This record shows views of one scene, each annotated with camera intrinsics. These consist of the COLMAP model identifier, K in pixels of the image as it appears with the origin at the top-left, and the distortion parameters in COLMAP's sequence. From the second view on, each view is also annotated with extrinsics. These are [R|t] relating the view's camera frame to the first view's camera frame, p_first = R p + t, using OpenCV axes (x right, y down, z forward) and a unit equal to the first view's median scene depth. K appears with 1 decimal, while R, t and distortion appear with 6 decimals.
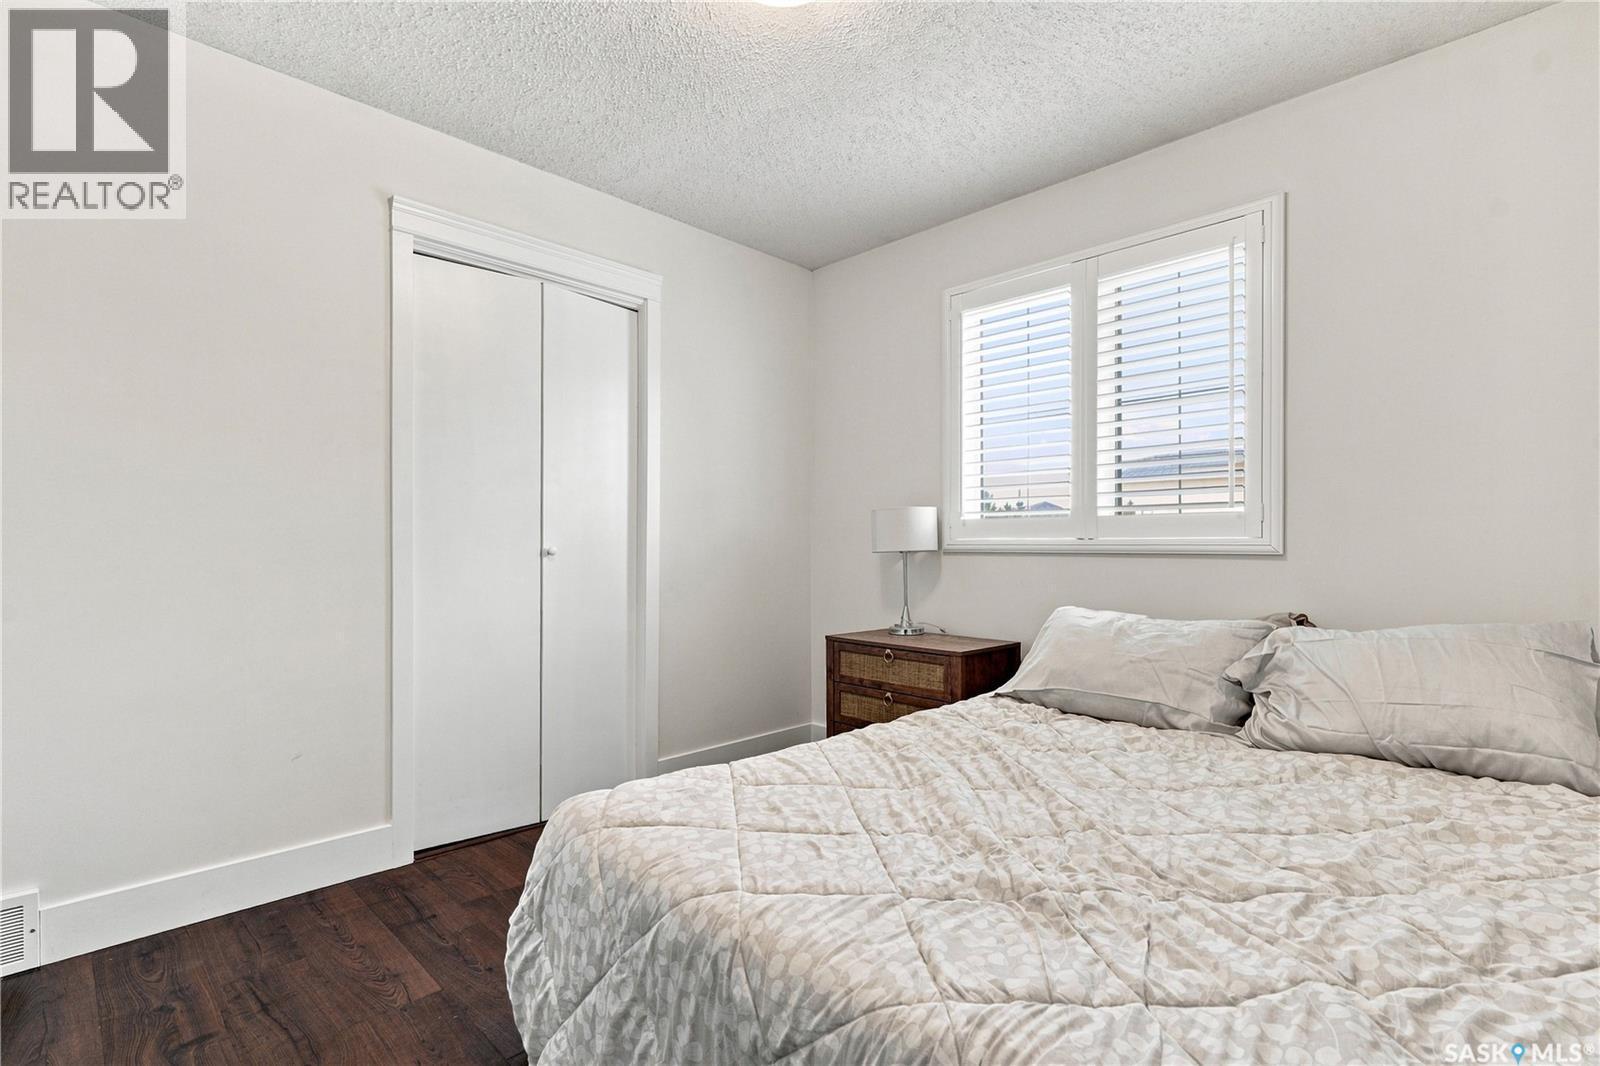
lens RADIAL K [[744.4, 0, 798.9], [0, 744.4, 547.4], [0, 0, 1]] dist [0.000508, 0.000035]
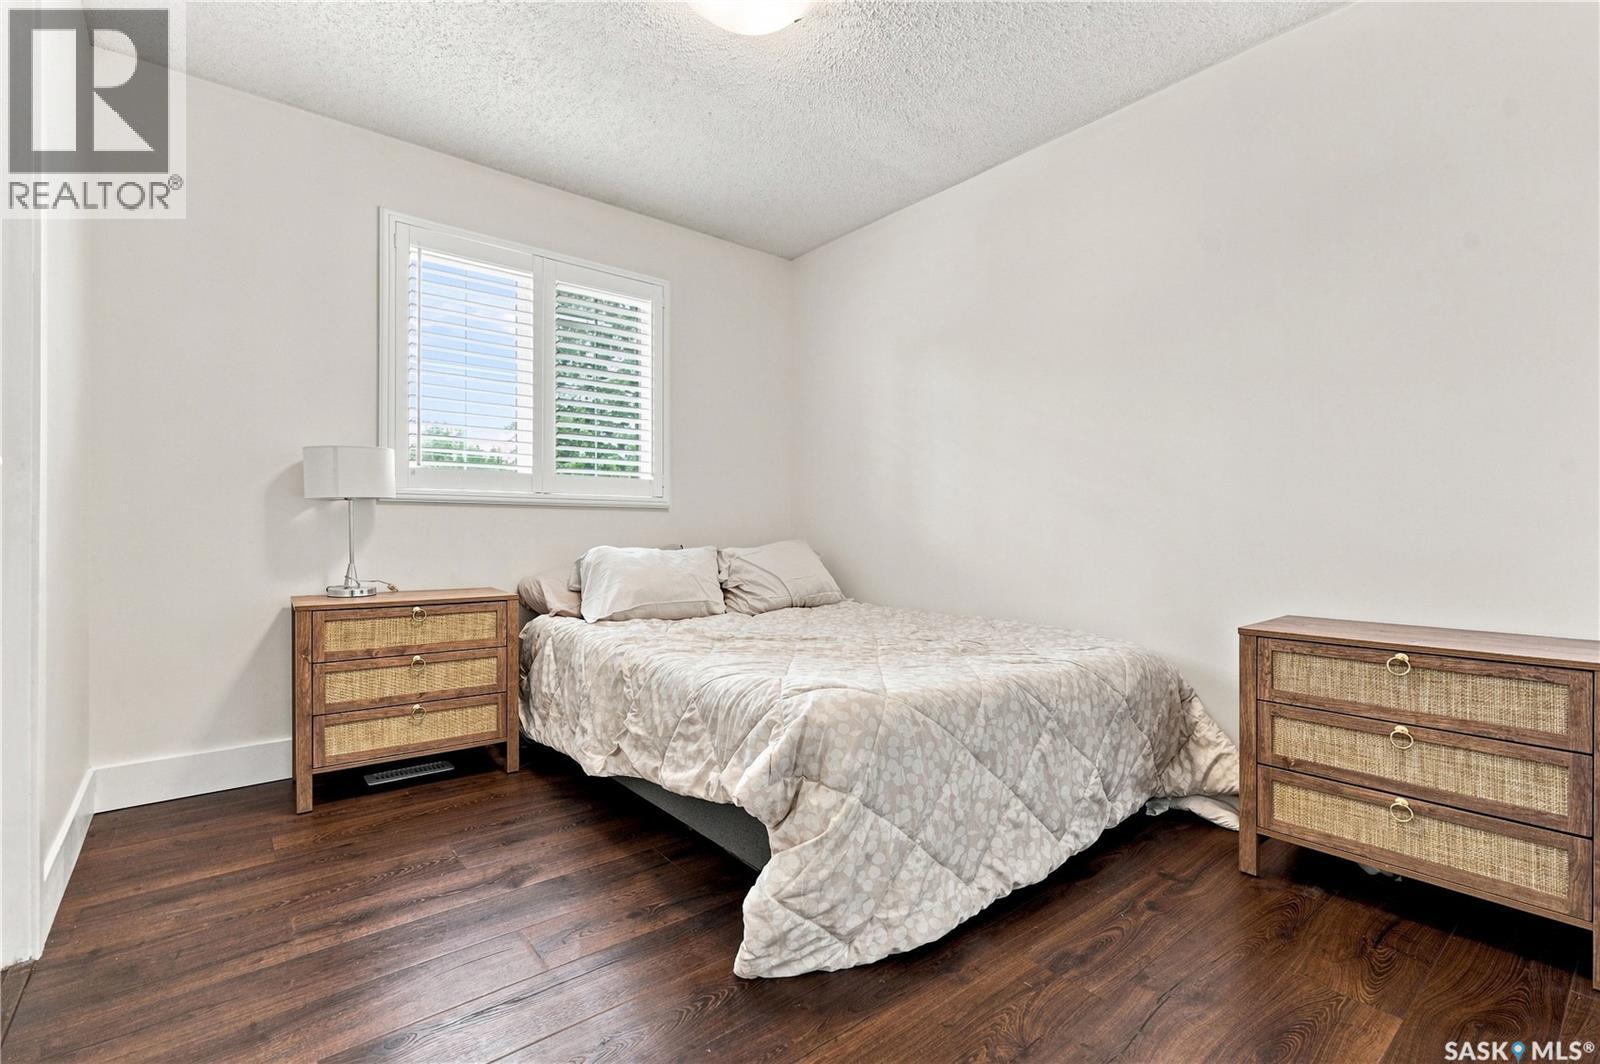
lens RADIAL K [[717.4, 0, 789.7], [0, 717.4, 531.4], [0, 0, 1]] dist [0.000468, 0.000033]
pose [[0.105682, -0.003100, 0.994395, -0.686651], [-0.006933, 0.999969, 0.003854, 0.041014], [-0.994376, -0.007301, 0.105657, 0.473027]]
